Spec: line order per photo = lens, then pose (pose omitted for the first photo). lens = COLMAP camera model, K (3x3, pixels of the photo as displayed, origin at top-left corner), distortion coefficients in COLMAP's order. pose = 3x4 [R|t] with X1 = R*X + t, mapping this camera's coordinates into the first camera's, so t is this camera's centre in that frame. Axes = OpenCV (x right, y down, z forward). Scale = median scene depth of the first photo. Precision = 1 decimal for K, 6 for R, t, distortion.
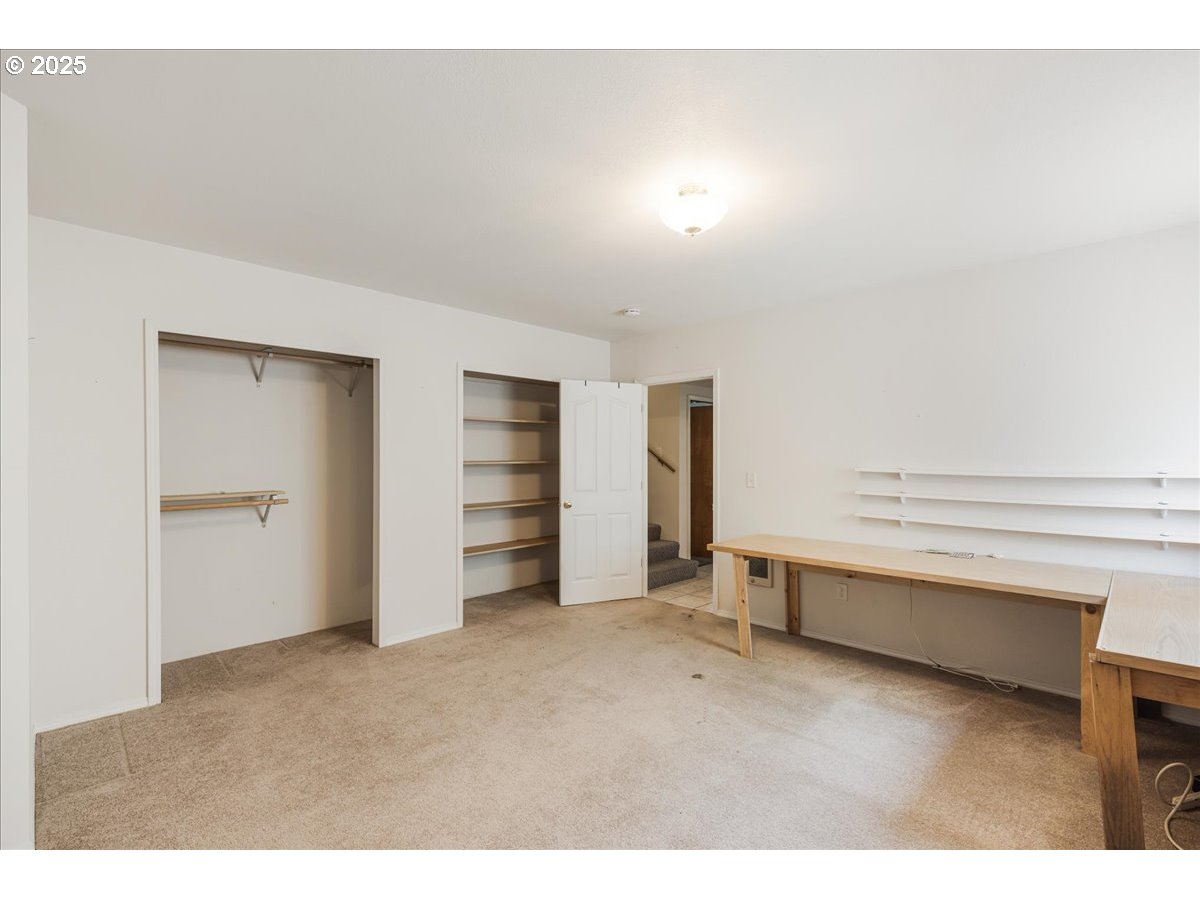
lens RADIAL K [[551.0, 0, 599.2], [0, 551.0, 454.9], [0, 0, 1]] dist [0.004712, 0.000209]
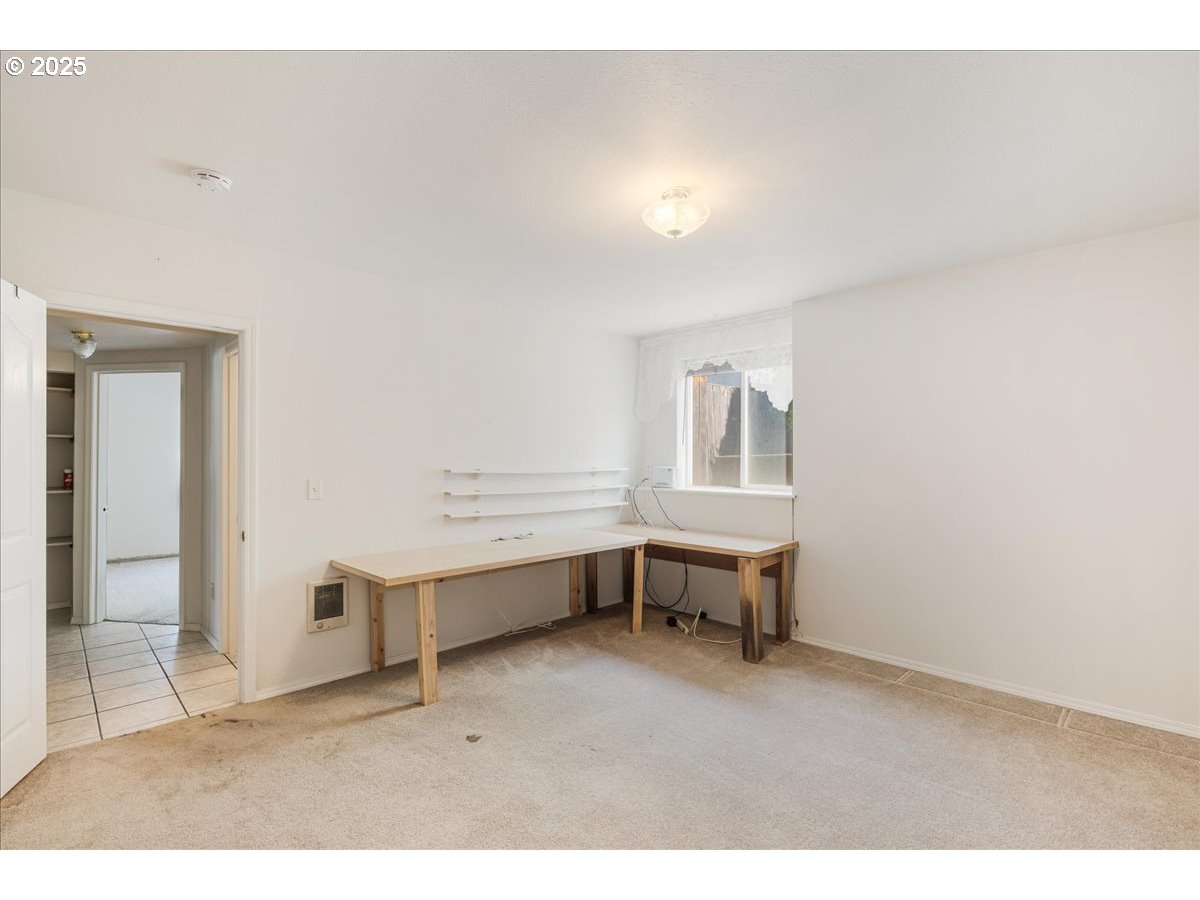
lens RADIAL K [[551.0, 0, 599.2], [0, 551.0, 454.9], [0, 0, 1]] dist [0.004712, 0.000209]
pose [[0.013044, 0.012101, 0.999842, -0.544546], [-0.002417, 0.999924, -0.012070, 0.008619], [-0.999912, -0.002259, 0.013073, 0.732076]]
